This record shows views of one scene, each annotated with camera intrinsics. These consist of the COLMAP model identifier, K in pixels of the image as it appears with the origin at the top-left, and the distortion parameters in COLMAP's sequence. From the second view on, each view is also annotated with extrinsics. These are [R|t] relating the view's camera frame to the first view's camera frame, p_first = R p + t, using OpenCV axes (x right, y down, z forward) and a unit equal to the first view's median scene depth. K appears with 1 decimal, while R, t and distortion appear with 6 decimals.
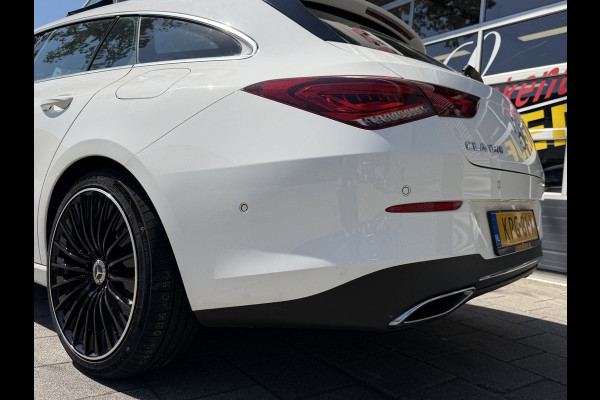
lens RADIAL K [[506.0, 0, 279.6], [0, 506.0, 201.0], [0, 0, 1]] dist [0.018621, -0.024423]
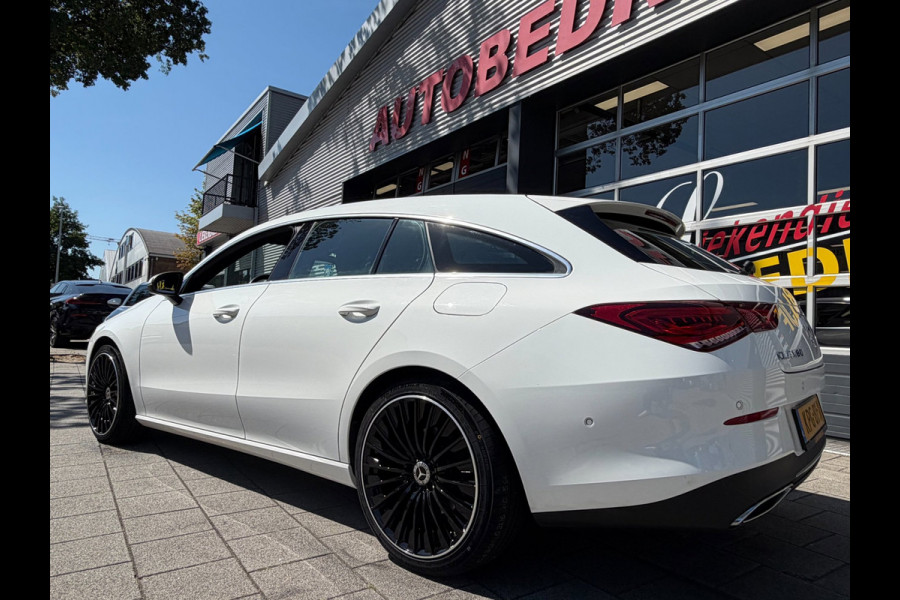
lens RADIAL K [[582.9, 0, 431.0], [0, 582.9, 306.3], [0, 0, 1]] dist [0.007616, -0.009594]
pose [[0.999081, -0.034659, -0.025214, -0.298380], [0.033029, 0.997505, -0.062394, -0.136097], [0.027313, 0.061504, 0.997733, -0.252390]]
